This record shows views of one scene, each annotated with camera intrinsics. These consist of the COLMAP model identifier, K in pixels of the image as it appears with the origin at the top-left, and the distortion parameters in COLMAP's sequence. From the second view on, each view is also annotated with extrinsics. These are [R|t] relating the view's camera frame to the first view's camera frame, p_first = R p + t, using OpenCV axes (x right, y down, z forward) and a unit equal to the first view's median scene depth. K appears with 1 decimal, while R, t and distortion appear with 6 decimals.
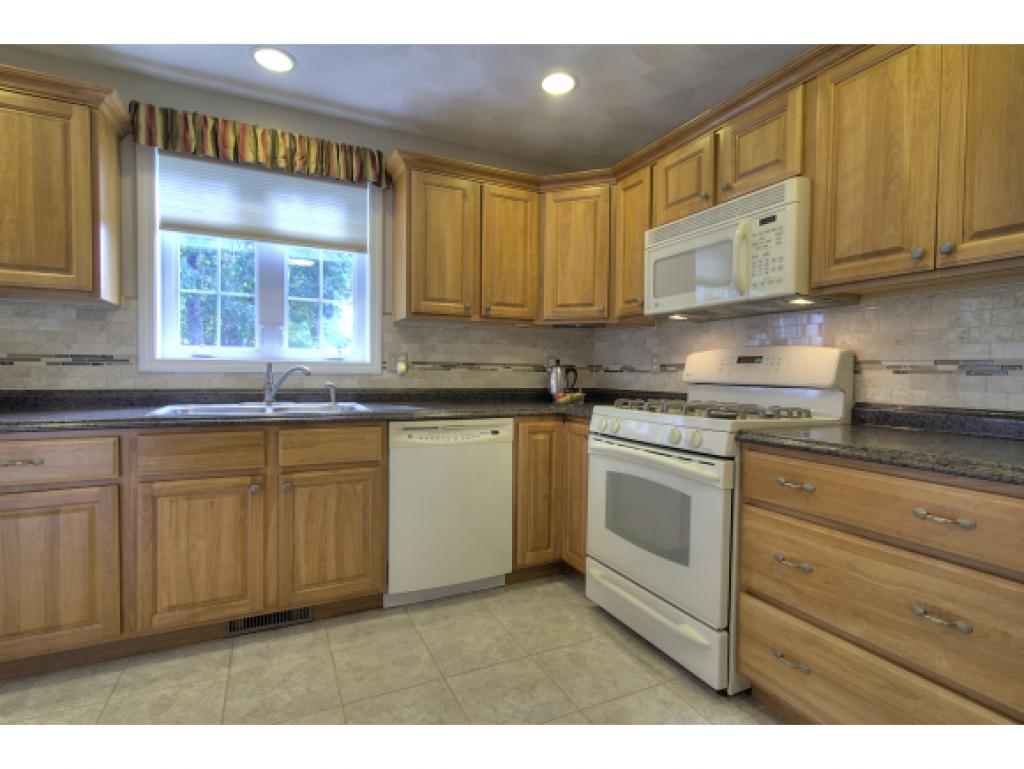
lens RADIAL K [[502.8, 0, 512.1], [0, 502.8, 379.8], [0, 0, 1]] dist [0.004042, 0.000288]
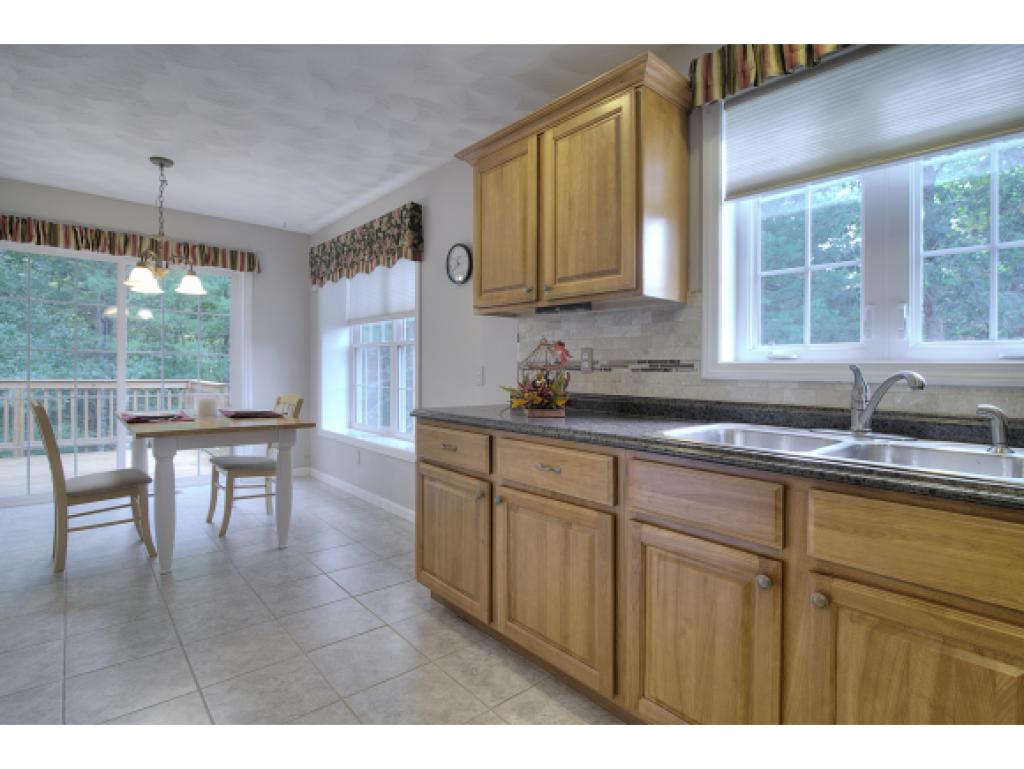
lens RADIAL K [[503.7, 0, 500.7], [0, 503.7, 372.6], [0, 0, 1]] dist [0.000312, 0.000737]
pose [[0.284495, -0.002136, -0.958675, -0.035847], [-0.028591, 0.999534, -0.010712, -0.008864], [0.958251, 0.030457, 0.284302, 0.495459]]
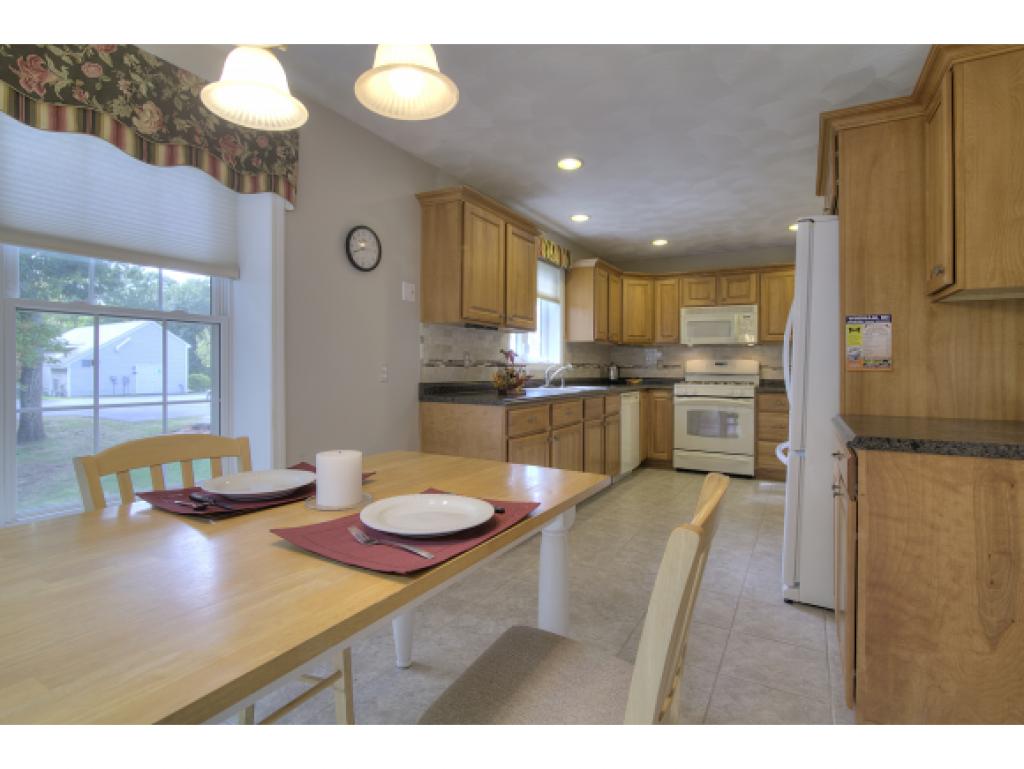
lens RADIAL K [[527.4, 0, 485.3], [0, 527.4, 359.9], [0, 0, 1]] dist [-0.002382, -0.000435]
pose [[0.826898, 0.004332, 0.562335, -2.044169], [0.008674, 0.999753, -0.020456, -0.016707], [-0.562285, 0.021793, 0.826656, -0.552203]]
